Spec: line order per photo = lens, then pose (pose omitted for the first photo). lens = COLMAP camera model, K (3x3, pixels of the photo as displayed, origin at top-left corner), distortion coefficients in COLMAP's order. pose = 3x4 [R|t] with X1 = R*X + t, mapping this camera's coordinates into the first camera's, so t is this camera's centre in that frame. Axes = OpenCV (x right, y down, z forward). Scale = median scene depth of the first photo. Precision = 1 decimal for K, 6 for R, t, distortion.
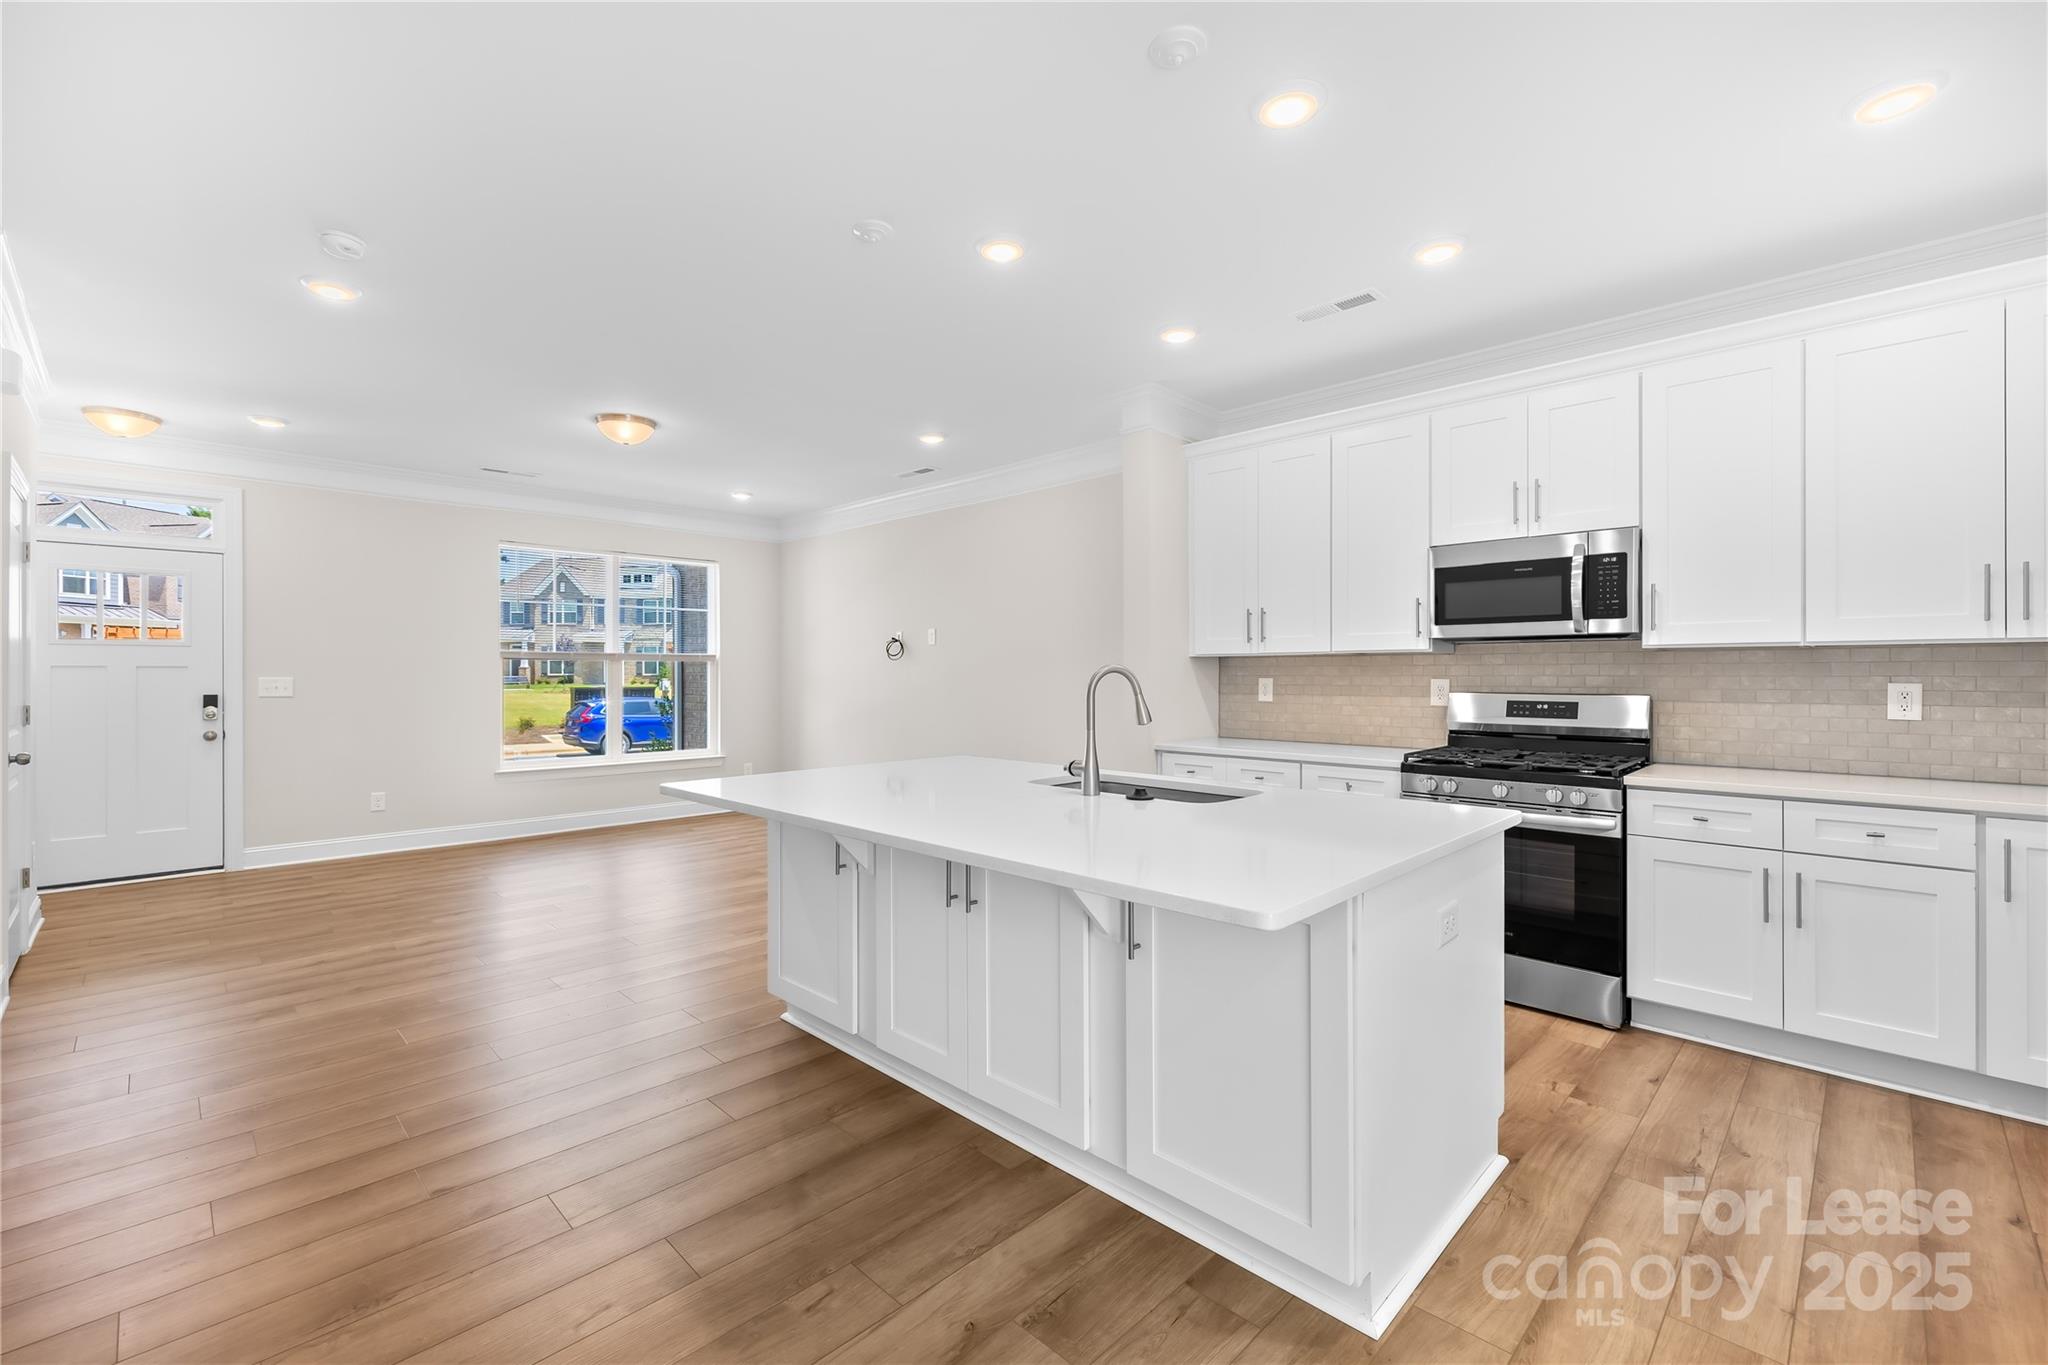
lens RADIAL K [[870.7, 0, 1032.4], [0, 870.7, 680.6], [0, 0, 1]] dist [0.000321, -0.000315]
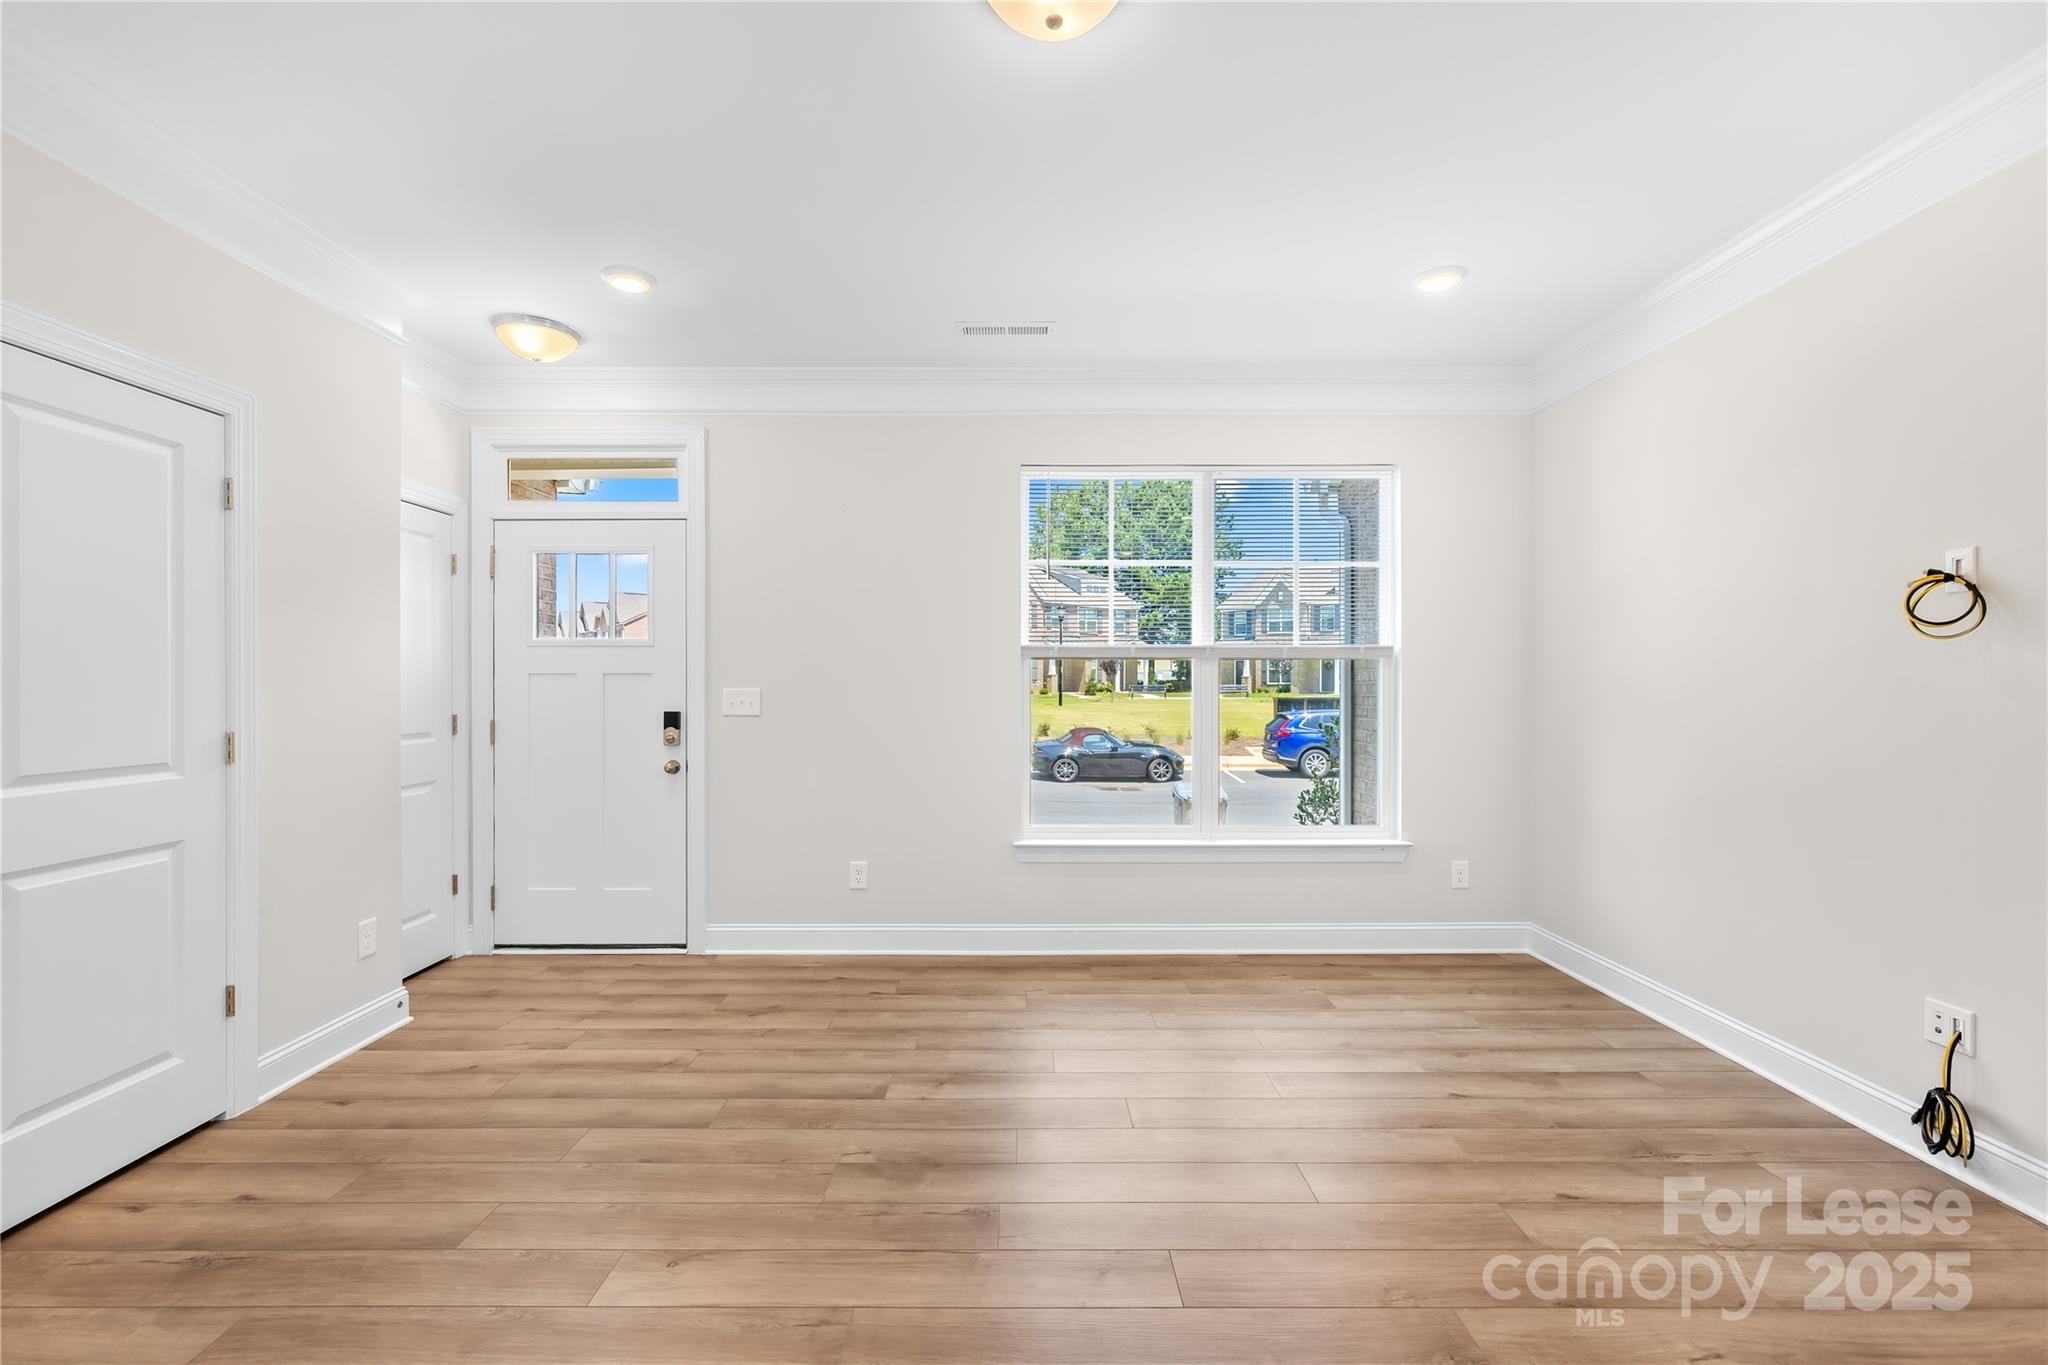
lens RADIAL K [[870.7, 0, 1018.0], [0, 870.7, 688.2], [0, 0, 1]] dist [0.000321, -0.000315]
pose [[0.691058, 0.004162, -0.722787, -0.145184], [-0.004964, 0.999987, 0.001012, -0.003808], [0.722782, 0.002888, 0.691070, 0.484061]]
